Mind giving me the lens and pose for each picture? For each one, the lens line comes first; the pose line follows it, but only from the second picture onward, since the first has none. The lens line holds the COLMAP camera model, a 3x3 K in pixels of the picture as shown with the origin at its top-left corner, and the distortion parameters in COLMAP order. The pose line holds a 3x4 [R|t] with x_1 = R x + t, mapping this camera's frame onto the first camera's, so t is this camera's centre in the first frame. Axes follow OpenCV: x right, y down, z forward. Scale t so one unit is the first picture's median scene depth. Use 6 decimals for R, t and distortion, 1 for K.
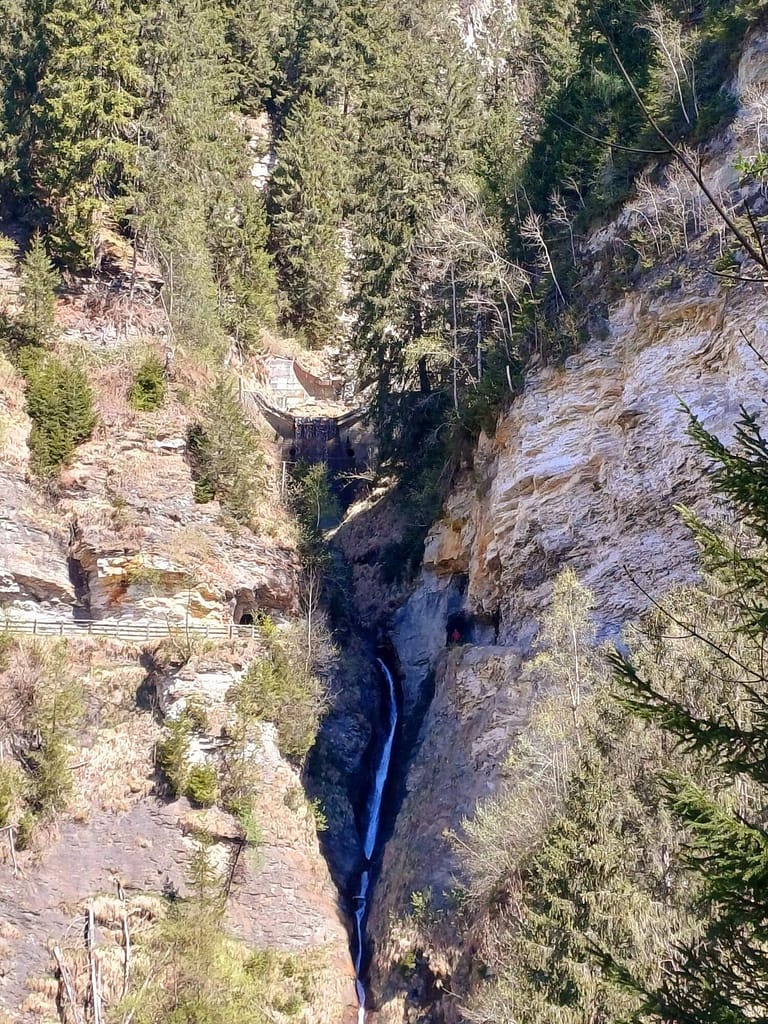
lens RADIAL K [[886.4, 0, 437.7], [0, 886.4, 515.3], [0, 0, 1]] dist [0.111447, 0.001821]
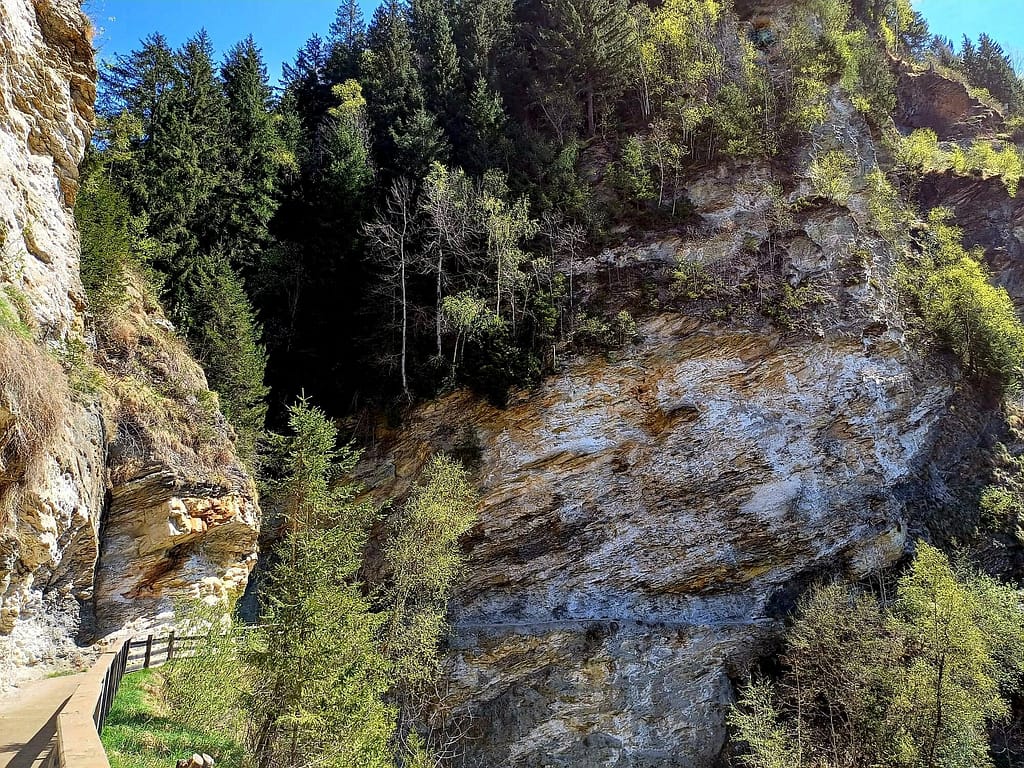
lens RADIAL K [[600.5, 0, 512.0], [0, 600.5, 399.5], [0, 0, 1]] dist [0.050446, -0.000026]
pose [[0.664912, 0.196836, 0.720519, -0.478977], [-0.059237, 0.975509, -0.211831, 0.052428], [-0.744569, 0.098168, 0.660288, 0.592537]]
